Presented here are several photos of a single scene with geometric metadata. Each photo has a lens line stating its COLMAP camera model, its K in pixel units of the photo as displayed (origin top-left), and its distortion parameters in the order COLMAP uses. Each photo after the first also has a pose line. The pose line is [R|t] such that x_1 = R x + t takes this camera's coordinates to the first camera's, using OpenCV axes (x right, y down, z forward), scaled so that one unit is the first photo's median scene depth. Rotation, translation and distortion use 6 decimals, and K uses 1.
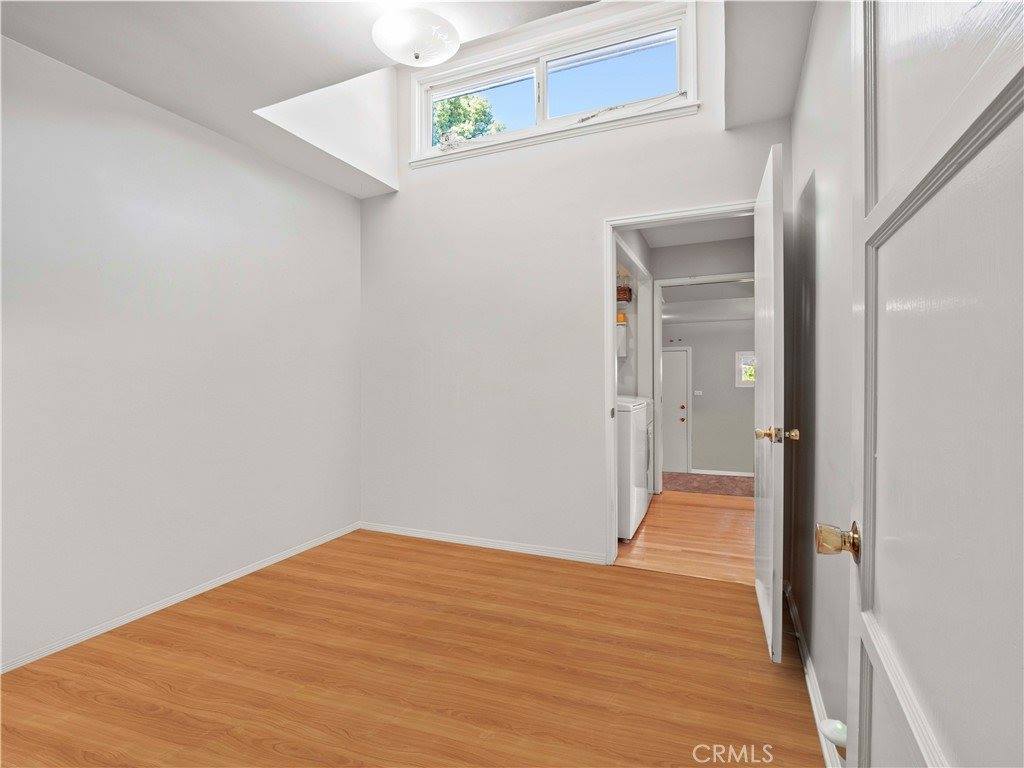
lens RADIAL K [[502.6, 0, 514.8], [0, 502.6, 381.5], [0, 0, 1]] dist [-0.032316, -0.002619]
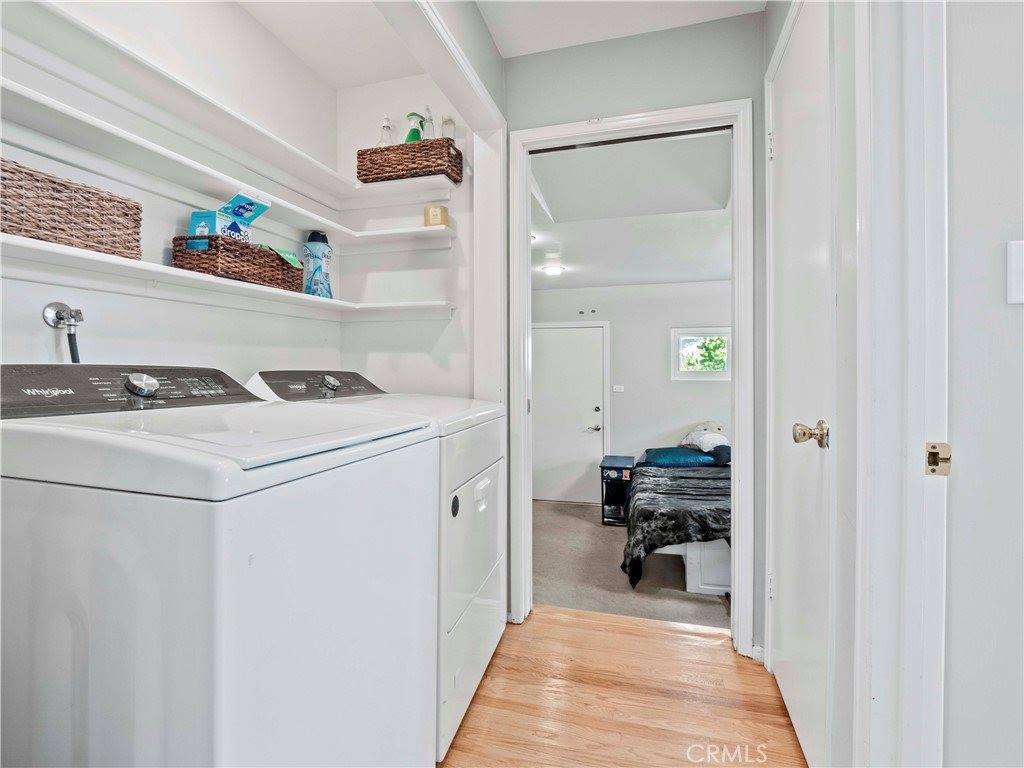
lens RADIAL K [[502.6, 0, 511.0], [0, 502.6, 380.7], [0, 0, 1]] dist [-0.032316, -0.002619]
pose [[0.991876, -0.002751, 0.127176, 0.220209], [0.001688, 0.999963, 0.008466, 0.010867], [-0.127194, -0.008183, 0.991844, 0.561057]]
